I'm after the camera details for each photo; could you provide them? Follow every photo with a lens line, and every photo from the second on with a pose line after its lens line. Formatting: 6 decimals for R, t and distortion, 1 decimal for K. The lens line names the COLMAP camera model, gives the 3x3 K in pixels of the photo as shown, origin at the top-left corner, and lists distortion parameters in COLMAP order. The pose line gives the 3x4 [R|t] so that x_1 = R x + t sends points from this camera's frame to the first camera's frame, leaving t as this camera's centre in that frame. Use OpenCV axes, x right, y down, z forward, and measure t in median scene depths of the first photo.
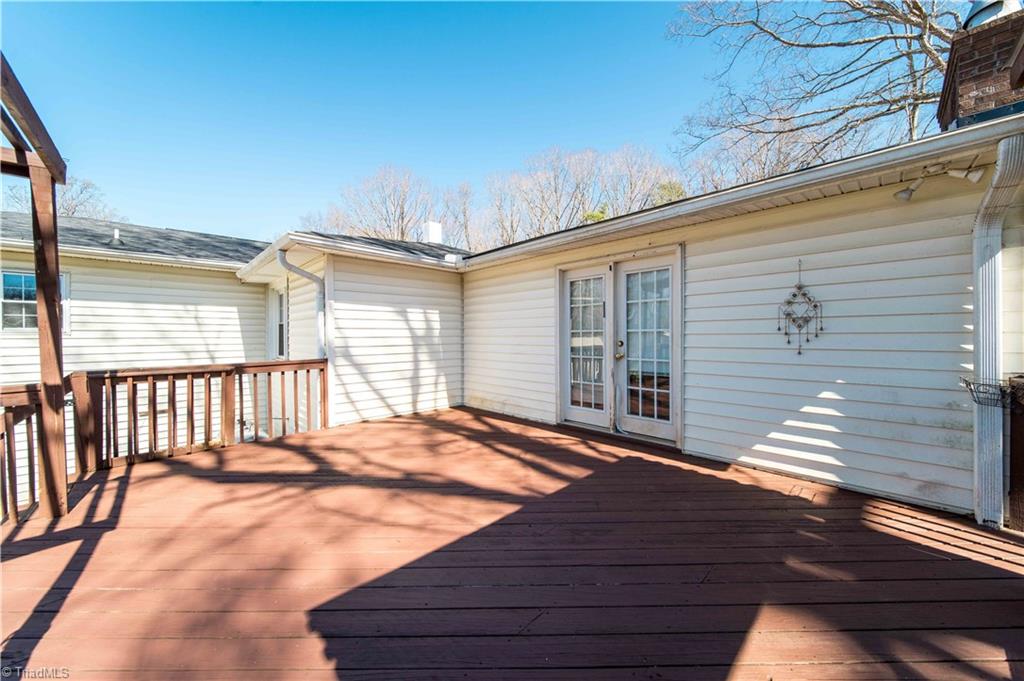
lens RADIAL K [[360.3, 0, 515.4], [0, 360.3, 339.7], [0, 0, 1]] dist [-0.000861, -0.000256]
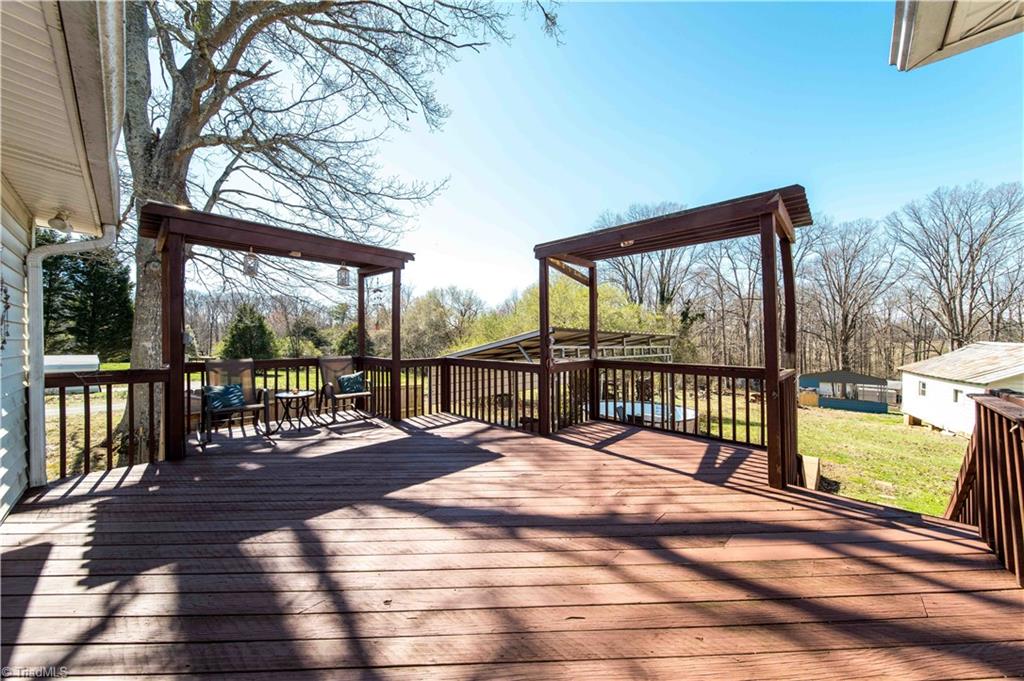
lens RADIAL K [[366.3, 0, 513.2], [0, 366.3, 337.9], [0, 0, 1]] dist [-0.001877, -0.000278]
pose [[-0.999170, 0.005812, -0.040317, -0.291706], [0.005686, 0.999979, 0.003255, -0.017876], [0.040335, 0.003023, -0.999182, 1.869653]]
